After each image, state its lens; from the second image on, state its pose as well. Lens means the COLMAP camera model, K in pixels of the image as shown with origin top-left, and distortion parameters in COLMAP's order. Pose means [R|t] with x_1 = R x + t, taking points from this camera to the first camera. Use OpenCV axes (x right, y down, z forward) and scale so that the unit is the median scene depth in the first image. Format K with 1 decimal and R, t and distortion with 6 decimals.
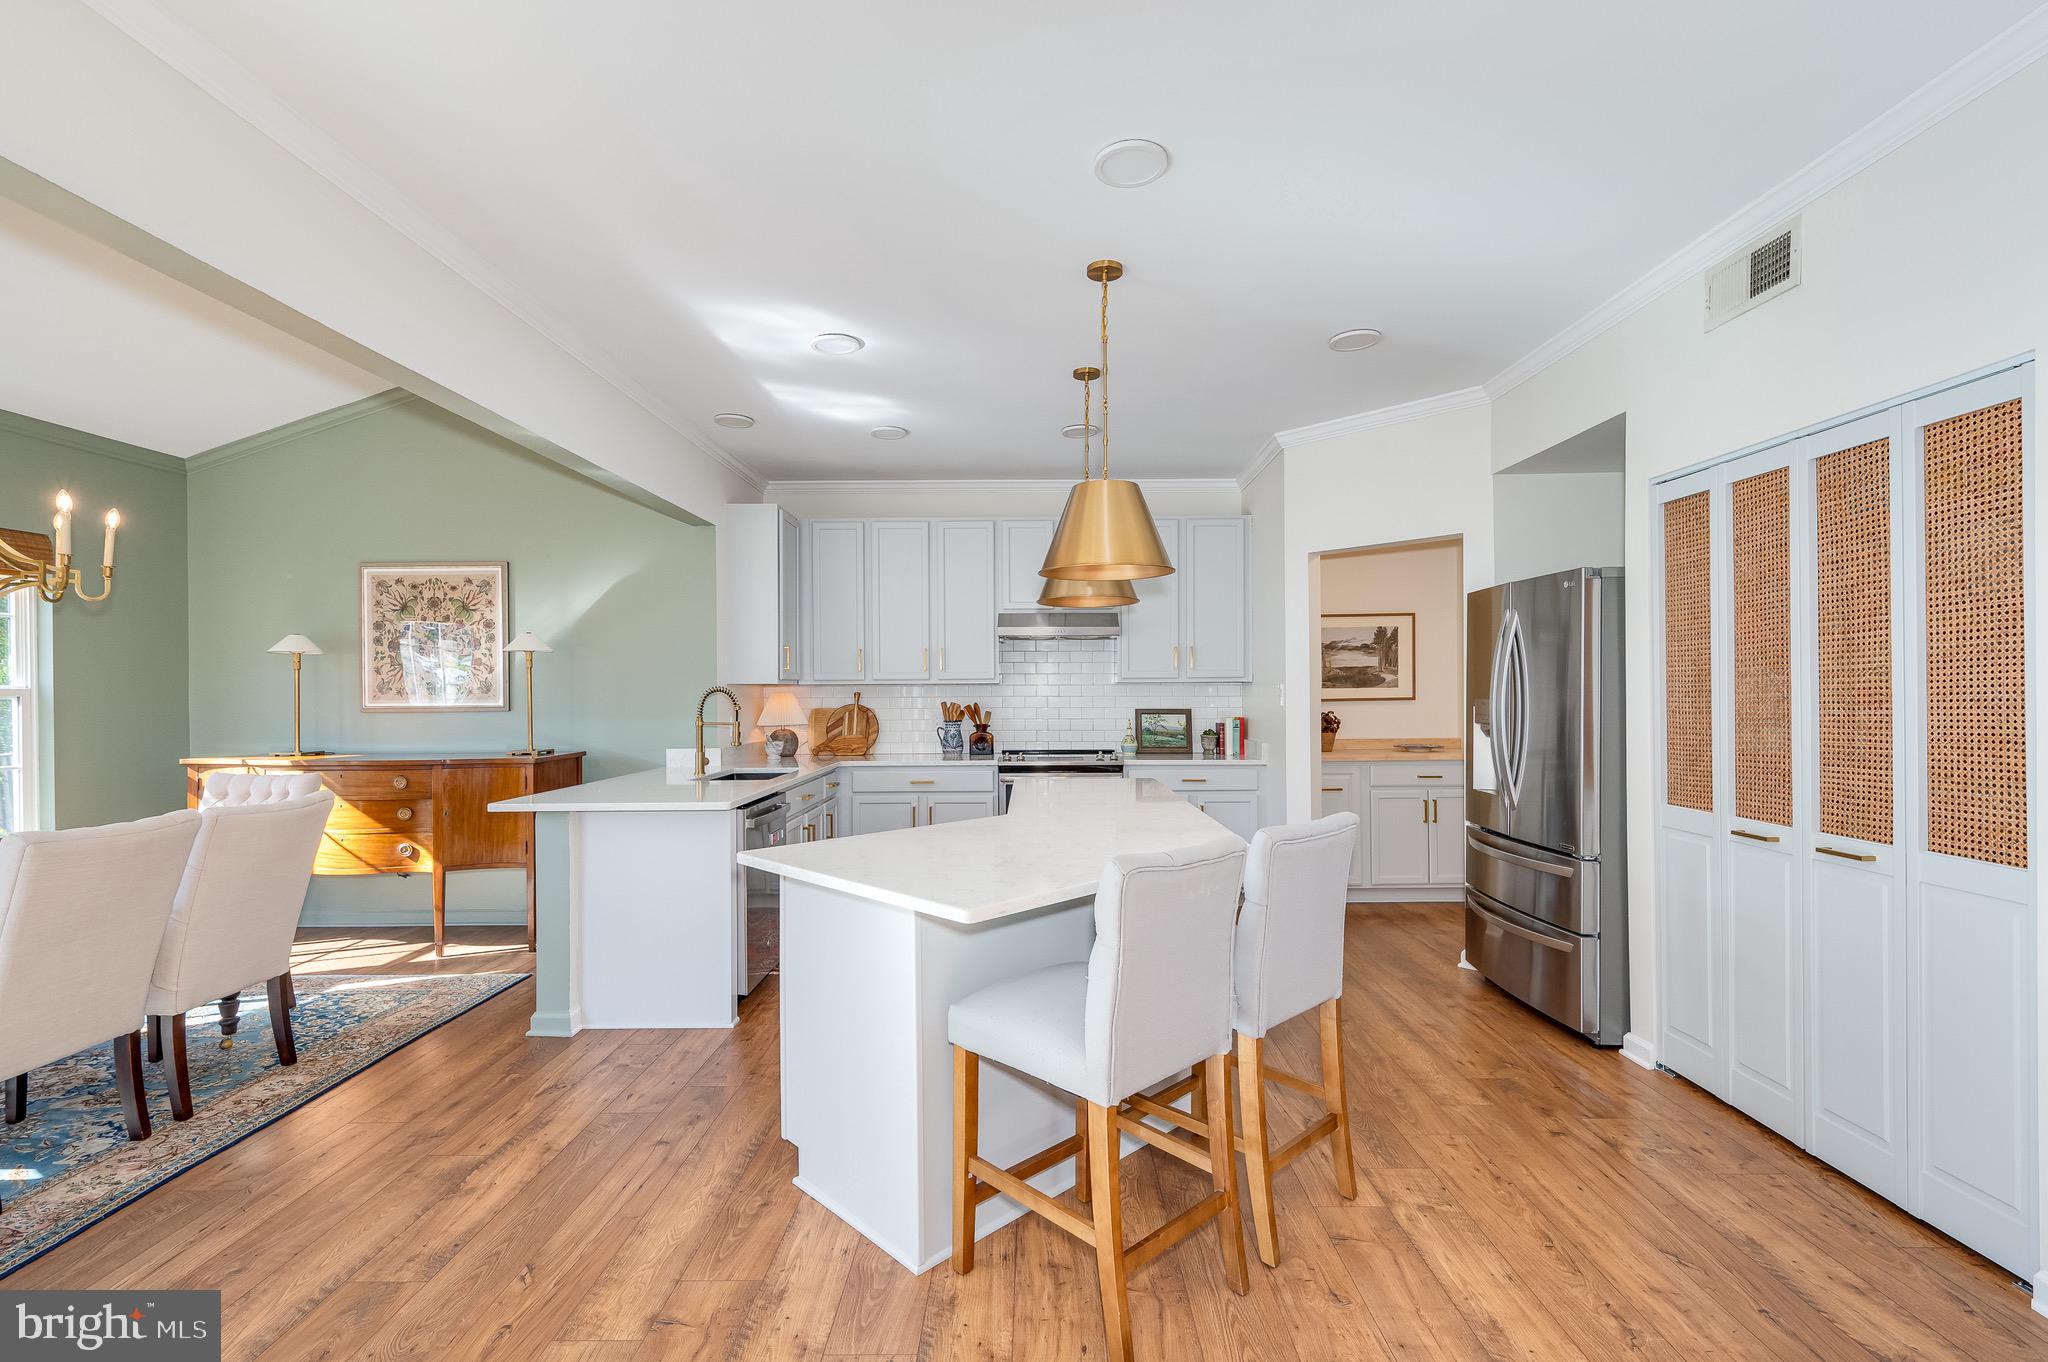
lens RADIAL K [[912.2, 0, 1029.9], [0, 912.2, 692.8], [0, 0, 1]] dist [0.001458, 0.000446]
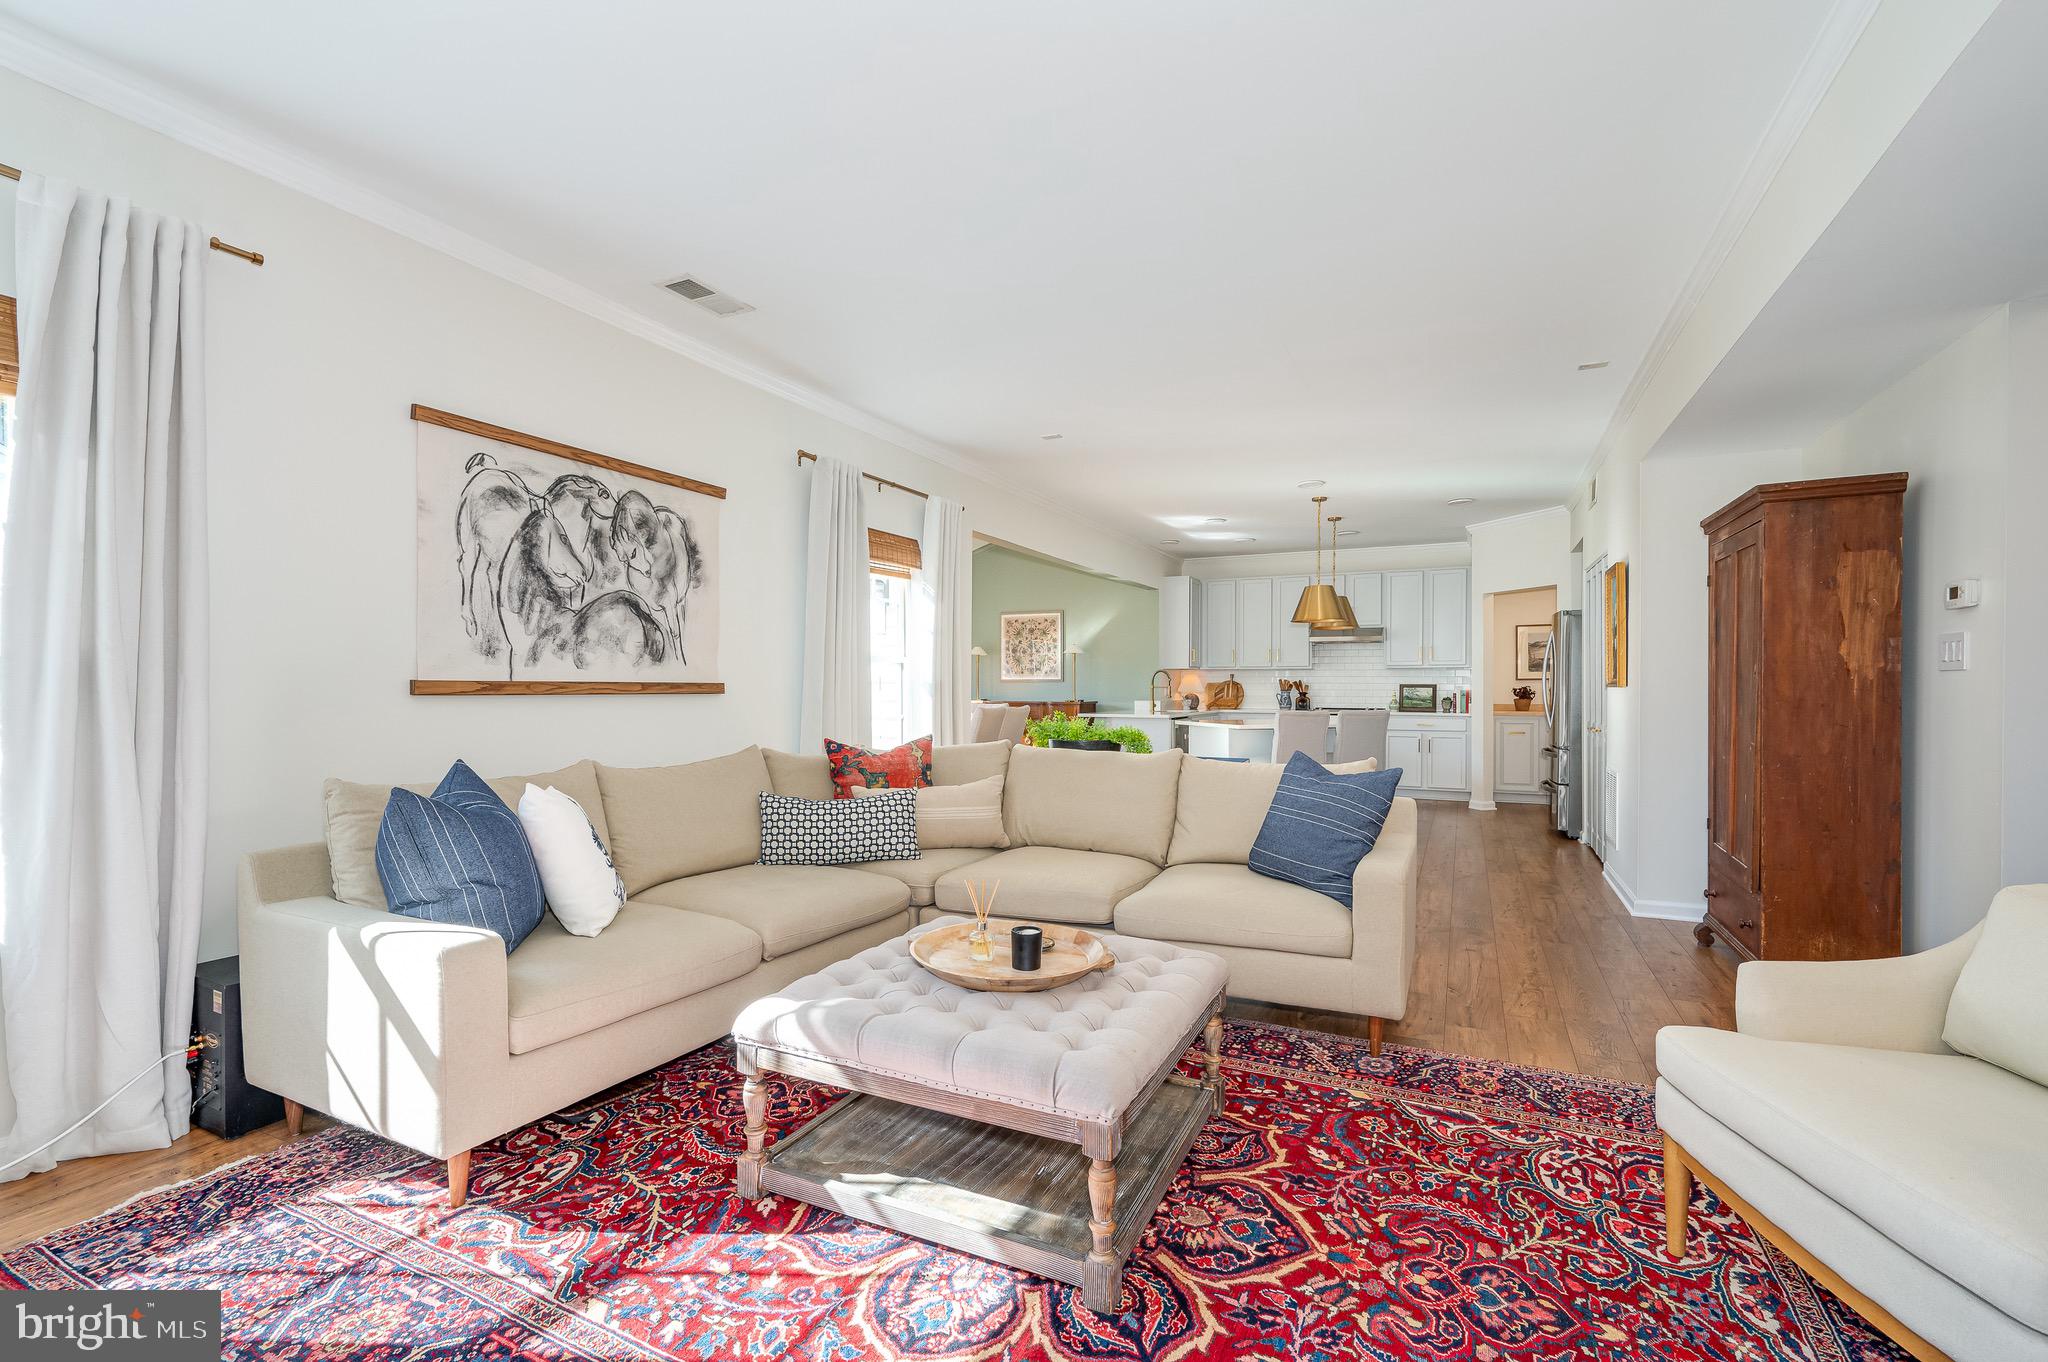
lens RADIAL K [[893.8, 0, 1030.5], [0, 893.8, 689.1], [0, 0, 1]] dist [0.000436, -0.000148]
pose [[0.901473, 0.008574, -0.432749, 0.276862], [-0.007435, 0.999963, 0.004324, 0.031812], [0.432770, -0.000681, 0.901504, -0.977102]]
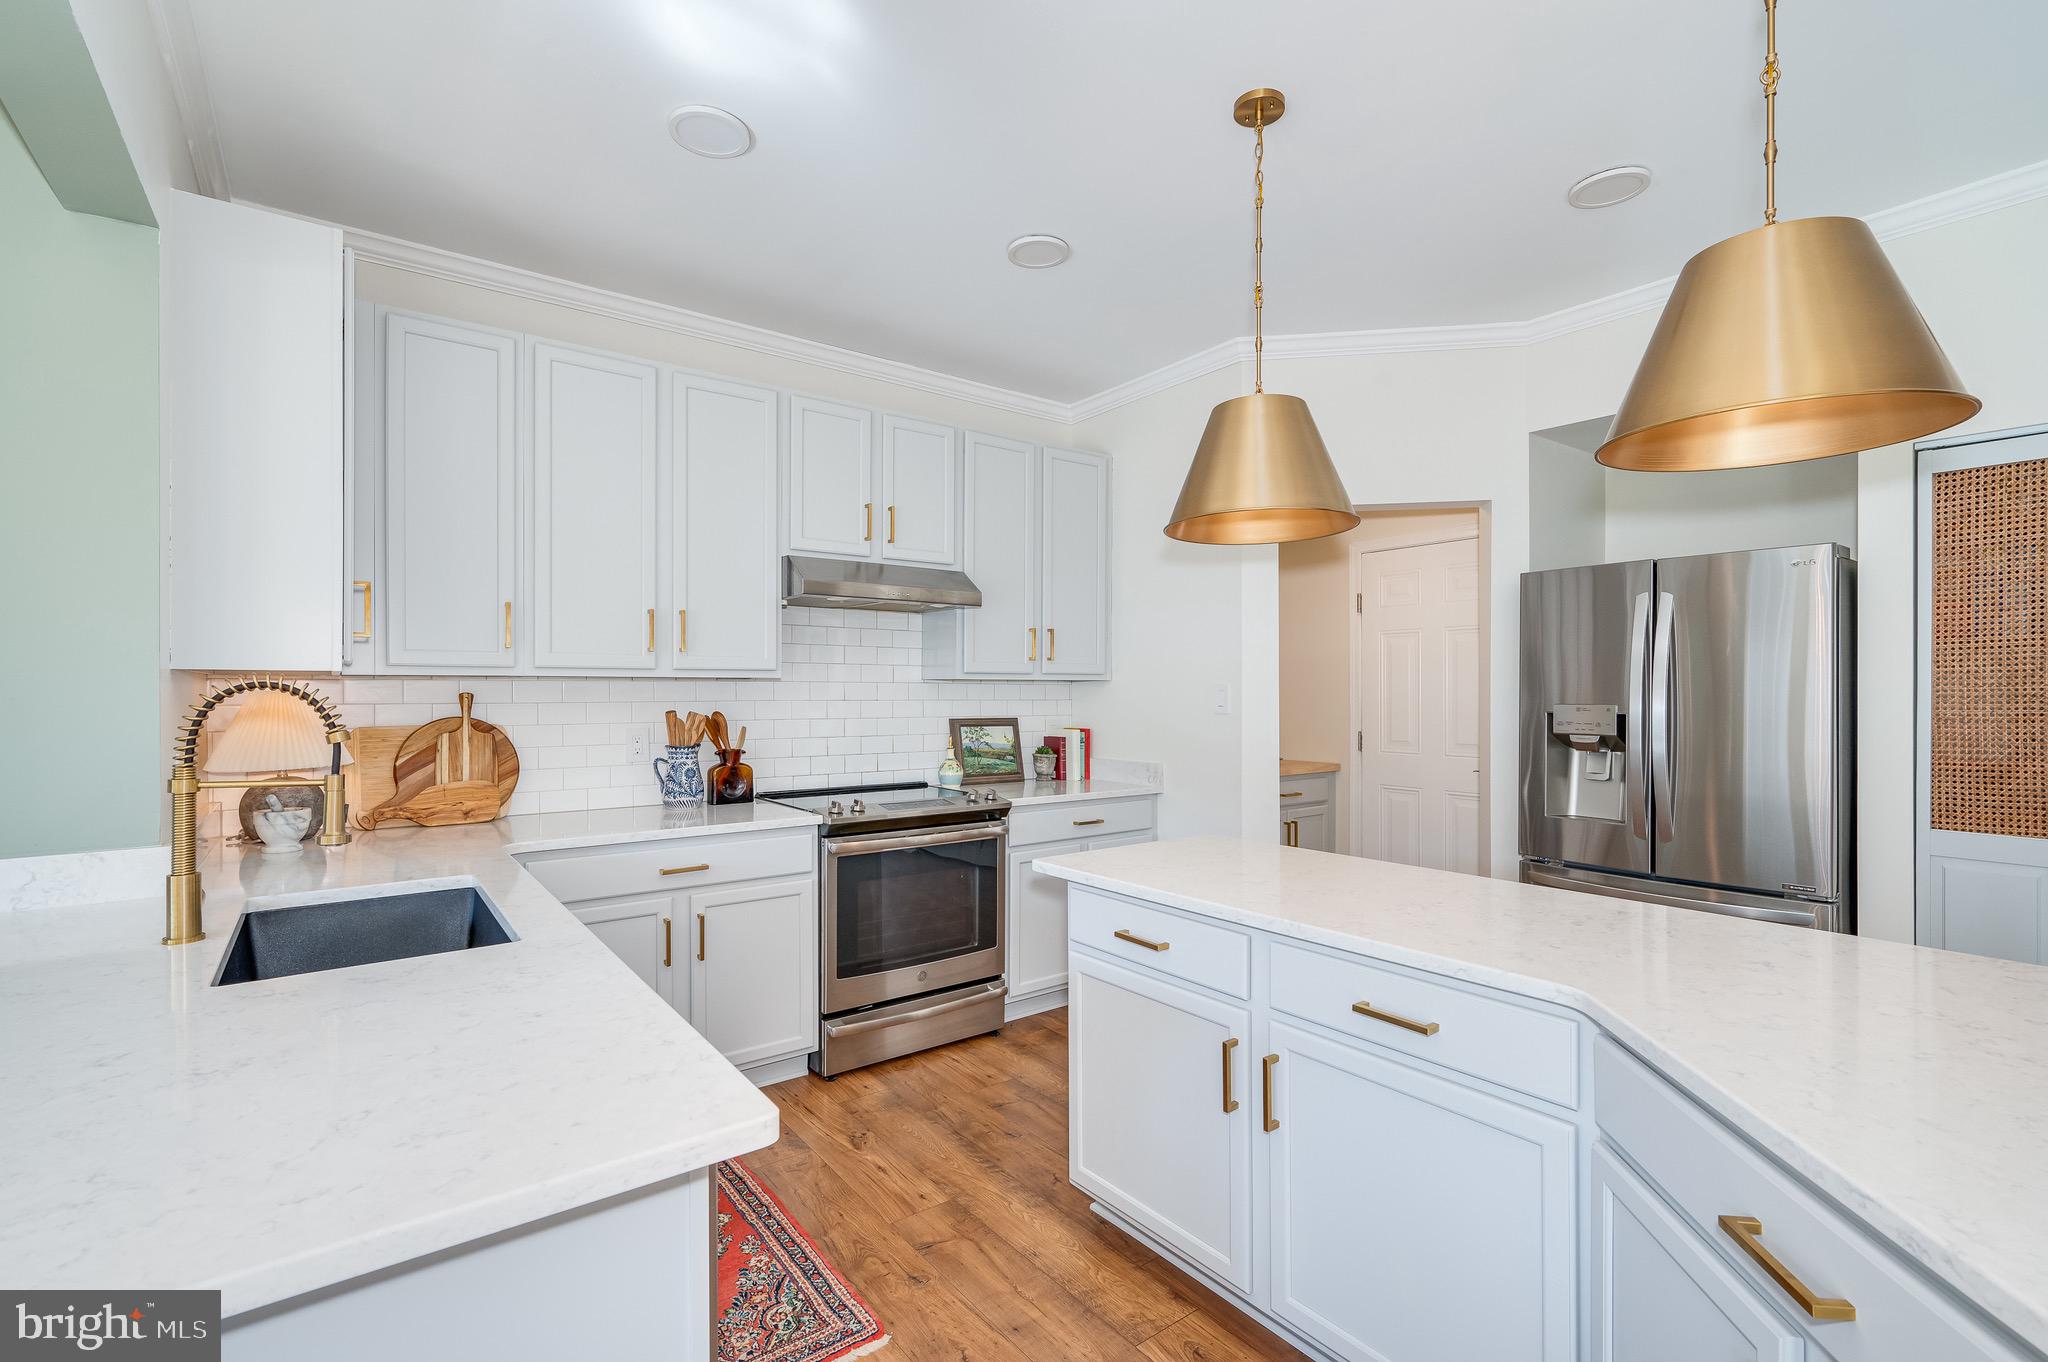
lens RADIAL K [[912.2, 0, 1029.9], [0, 912.2, 692.8], [0, 0, 1]] dist [0.001458, 0.000446]
pose [[0.792627, 0.004250, 0.609692, -0.321649], [-0.002941, 0.999991, -0.003148, 0.000428], [-0.609700, 0.000702, 0.792632, 0.556640]]
